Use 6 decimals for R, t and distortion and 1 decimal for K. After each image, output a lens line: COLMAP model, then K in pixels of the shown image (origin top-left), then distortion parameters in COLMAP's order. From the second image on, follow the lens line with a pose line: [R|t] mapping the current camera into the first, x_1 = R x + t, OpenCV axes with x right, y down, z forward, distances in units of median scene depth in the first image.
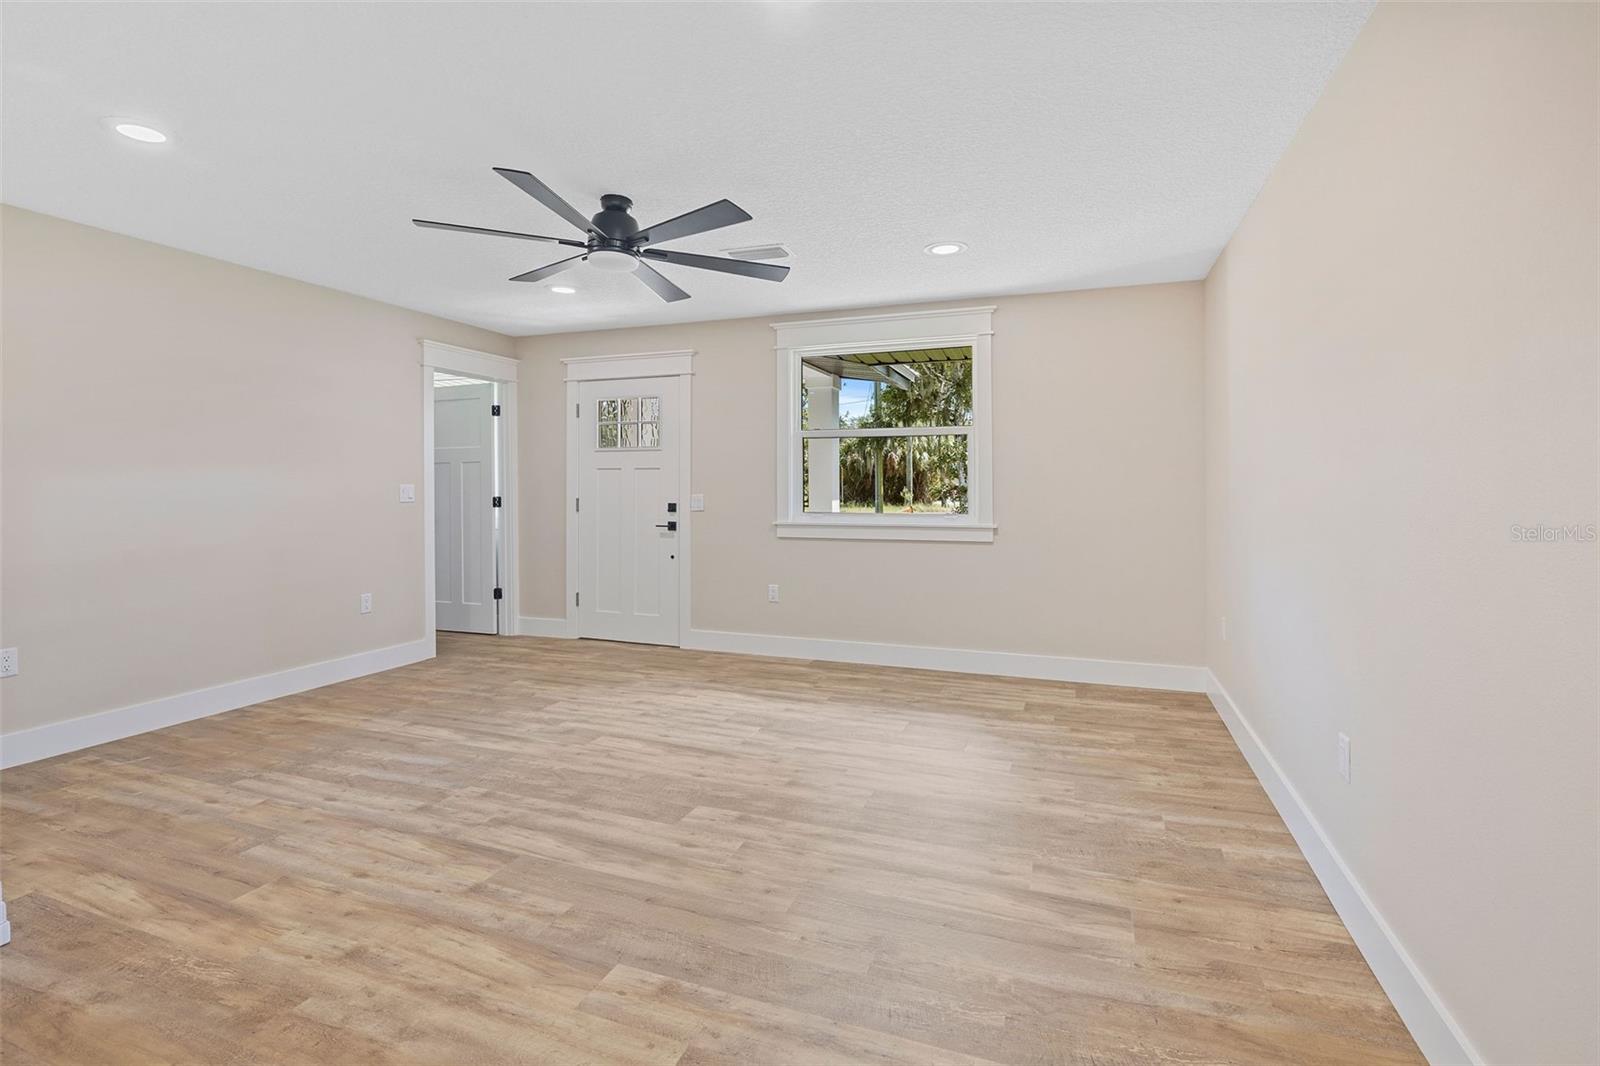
lens RADIAL K [[771.1, 0, 805.2], [0, 771.1, 476.7], [0, 0, 1]] dist [-0.019187, -0.000096]
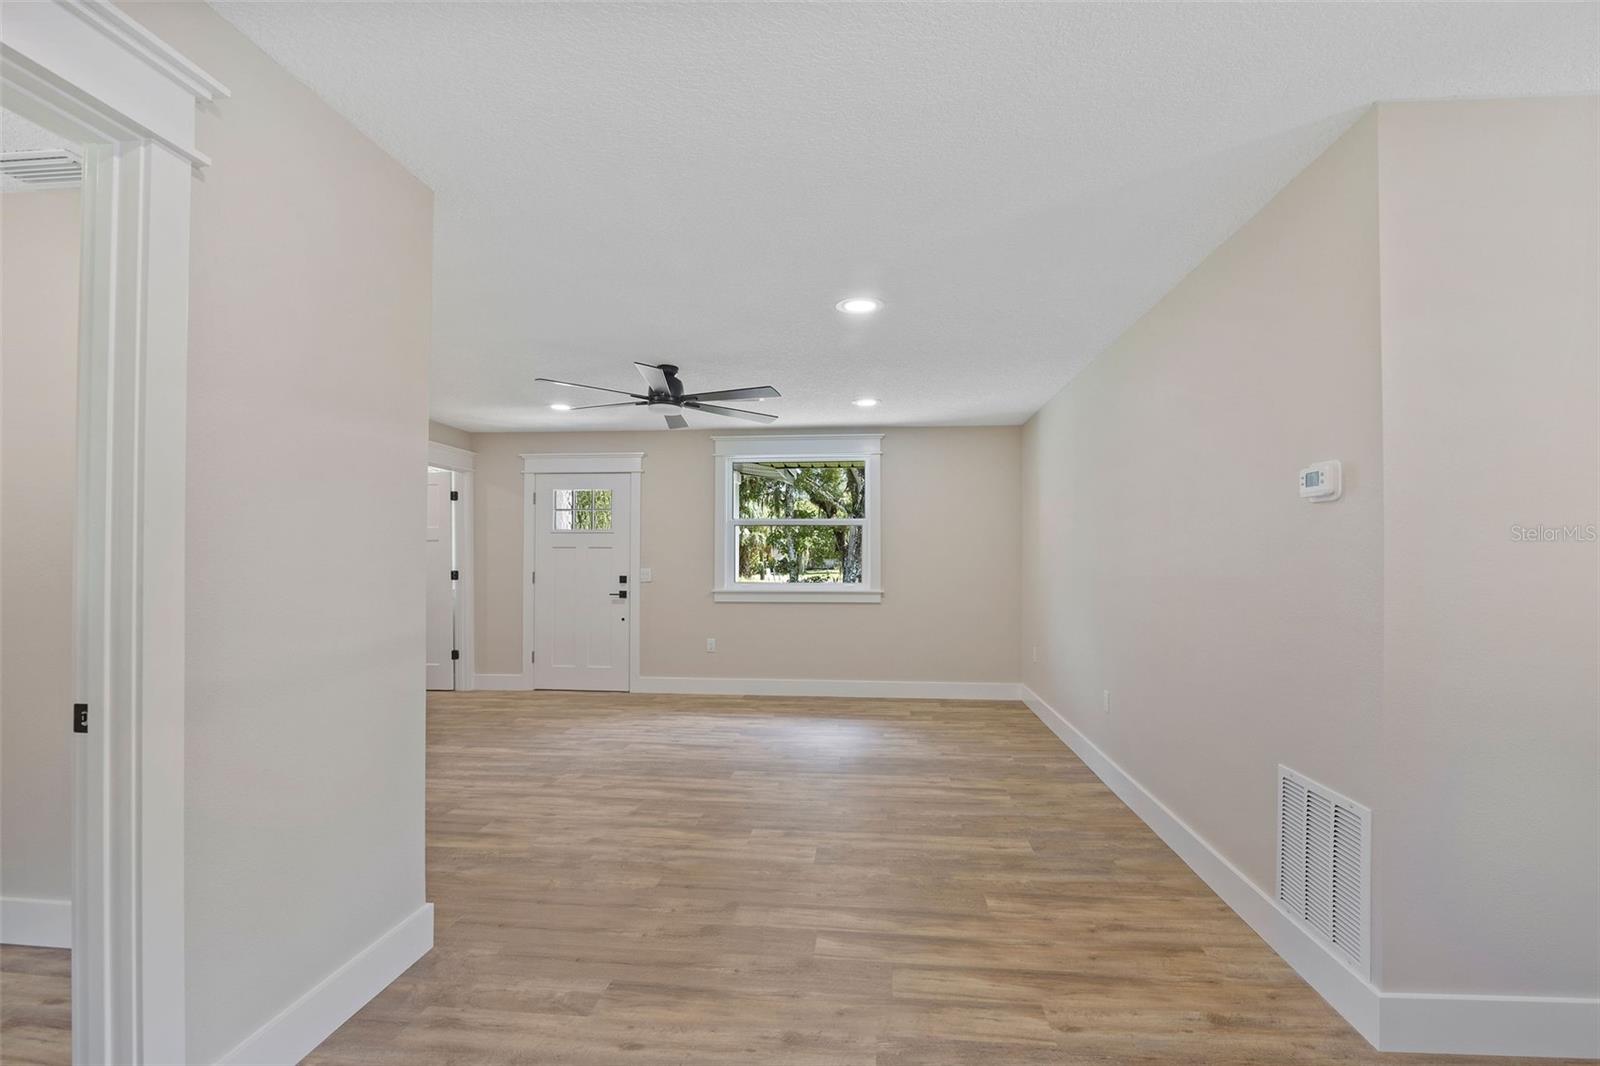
lens RADIAL K [[752.7, 0, 801.8], [0, 752.7, 549.2], [0, 0, 1]] dist [-0.015985, -0.000013]
pose [[0.971789, 0.005530, 0.235785, -0.327513], [-0.005007, 0.999983, -0.002820, -0.011837], [-0.235797, 0.001560, 0.971801, -0.444397]]
